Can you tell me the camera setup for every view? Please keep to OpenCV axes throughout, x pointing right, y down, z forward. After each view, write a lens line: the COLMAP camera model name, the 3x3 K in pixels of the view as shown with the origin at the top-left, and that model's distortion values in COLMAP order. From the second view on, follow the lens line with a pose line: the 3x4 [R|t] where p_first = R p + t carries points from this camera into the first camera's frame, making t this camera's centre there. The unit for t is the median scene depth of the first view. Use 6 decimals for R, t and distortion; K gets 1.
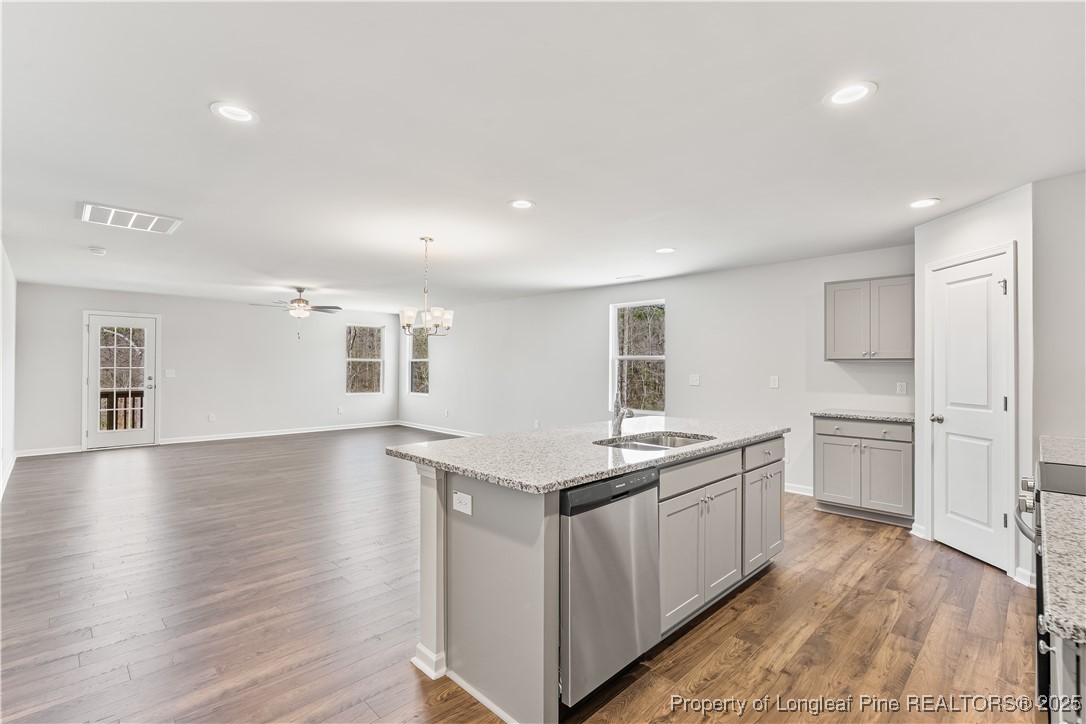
lens RADIAL K [[494.6, 0, 543.0], [0, 494.6, 362.0], [0, 0, 1]] dist [0.000544, 0.000272]
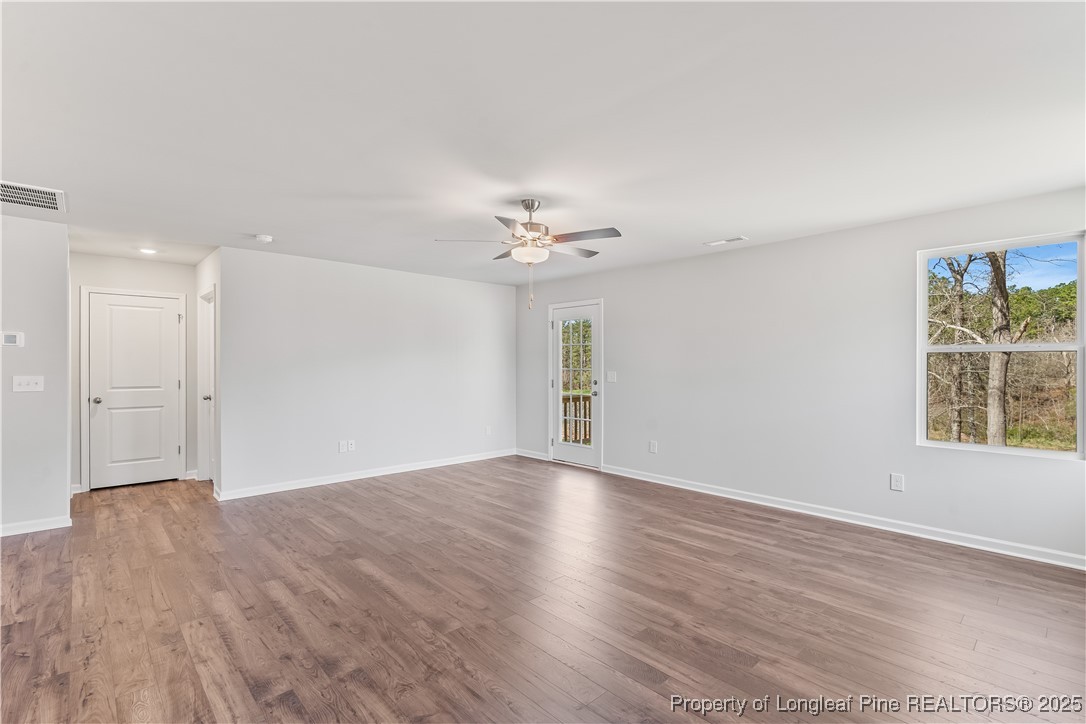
lens RADIAL K [[494.6, 0, 543.0], [0, 494.6, 362.0], [0, 0, 1]] dist [0.000544, 0.000272]
pose [[-0.013182, -0.009039, -0.999872, -0.030374], [0.009380, 0.999914, -0.009163, 0.008586], [0.999869, -0.009499, -0.013096, 1.087238]]
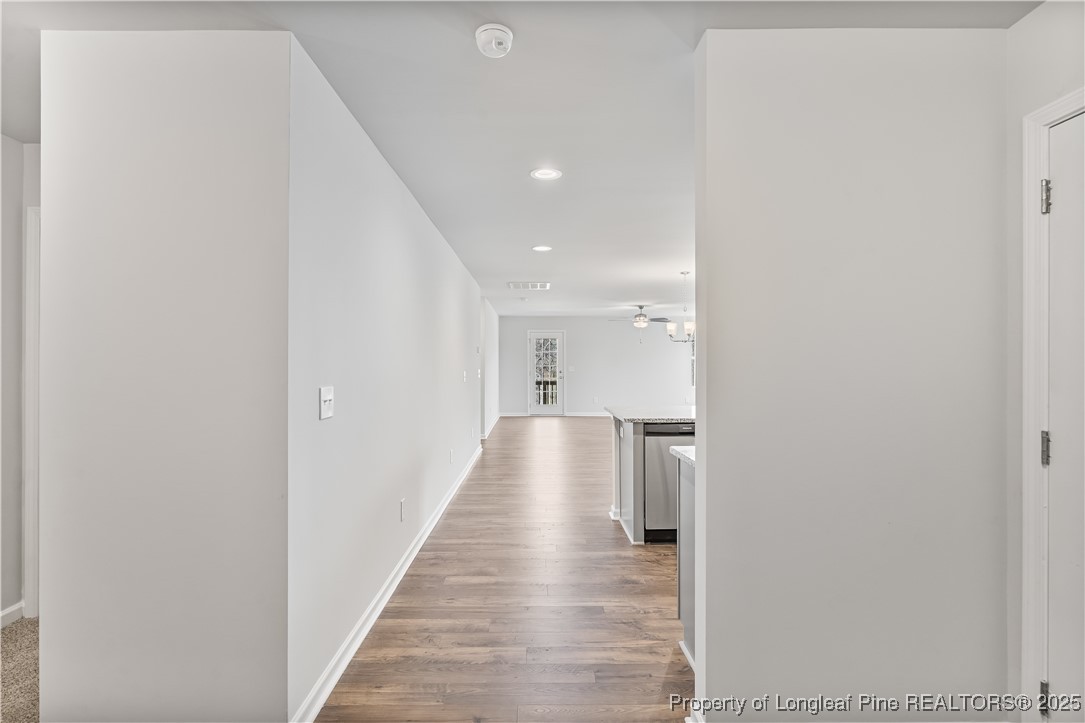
lens RADIAL K [[494.2, 0, 542.5], [0, 494.2, 361.5], [0, 0, 1]] dist [0.000544, 0.000272]
pose [[0.725580, -0.002841, -0.688132, 0.240570], [0.005243, 0.999985, 0.001399, -0.000677], [0.688118, -0.004623, 0.725584, -0.162394]]
